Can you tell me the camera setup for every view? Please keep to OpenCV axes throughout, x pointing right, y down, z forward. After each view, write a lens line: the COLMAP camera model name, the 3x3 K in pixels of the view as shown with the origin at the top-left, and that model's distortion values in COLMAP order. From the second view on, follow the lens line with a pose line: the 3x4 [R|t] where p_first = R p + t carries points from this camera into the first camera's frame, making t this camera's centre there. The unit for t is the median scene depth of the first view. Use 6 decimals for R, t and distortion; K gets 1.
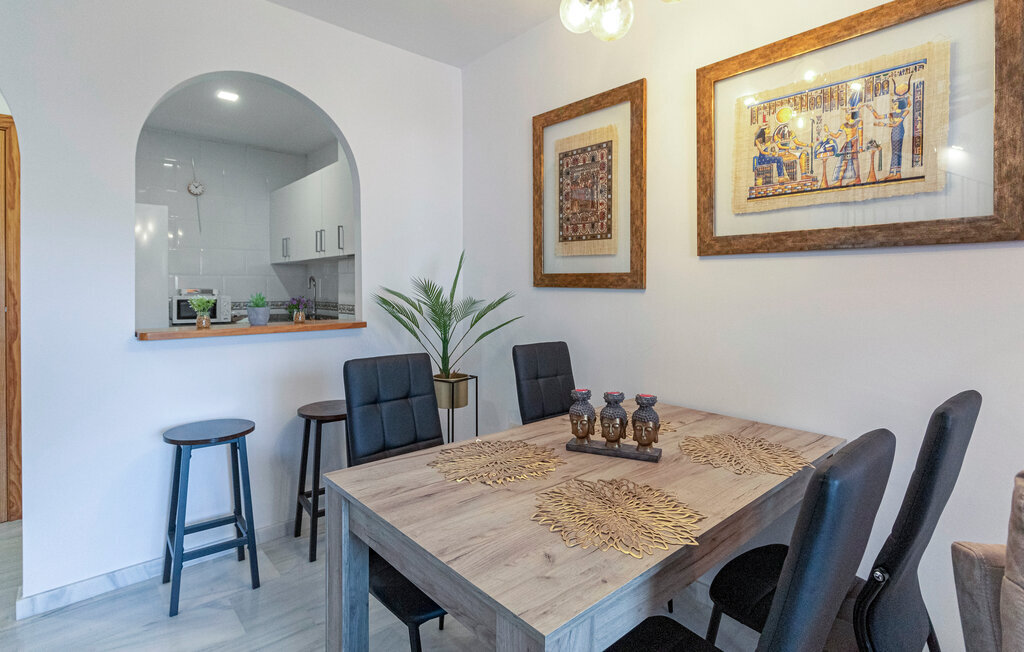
lens RADIAL K [[494.6, 0, 488.6], [0, 494.6, 282.7], [0, 0, 1]] dist [-0.000483, -0.001590]
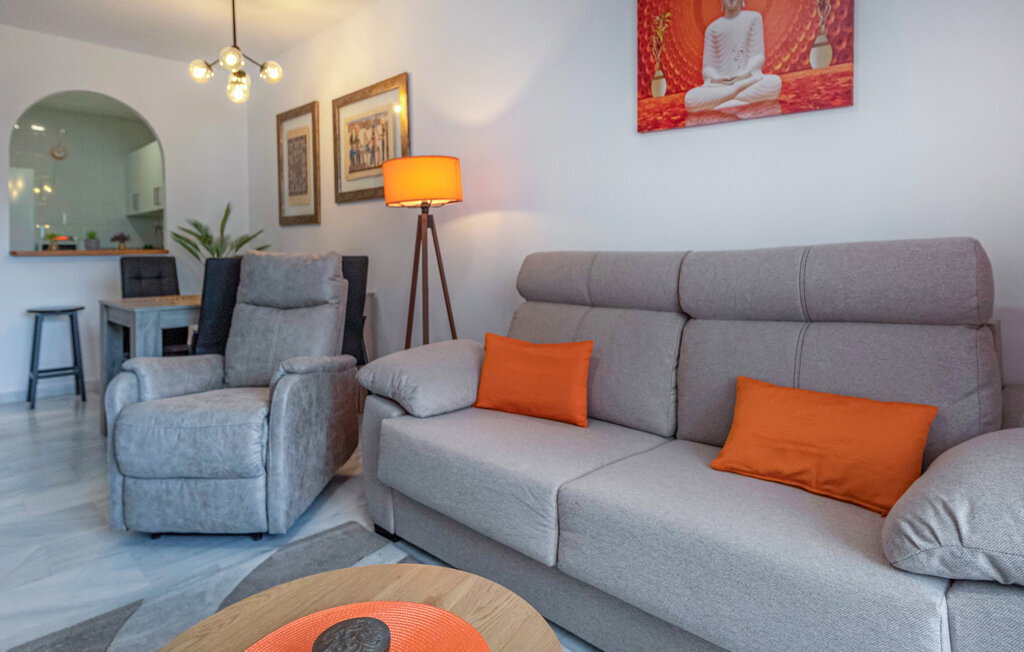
lens RADIAL K [[624.6, 0, 481.1], [0, 624.6, 237.9], [0, 0, 1]] dist [0.001956, 0.001432]
pose [[0.999354, -0.006485, 0.035359, 0.651878], [0.007045, 0.999851, -0.015747, 0.081977], [-0.035252, 0.015985, 0.999251, -0.952341]]
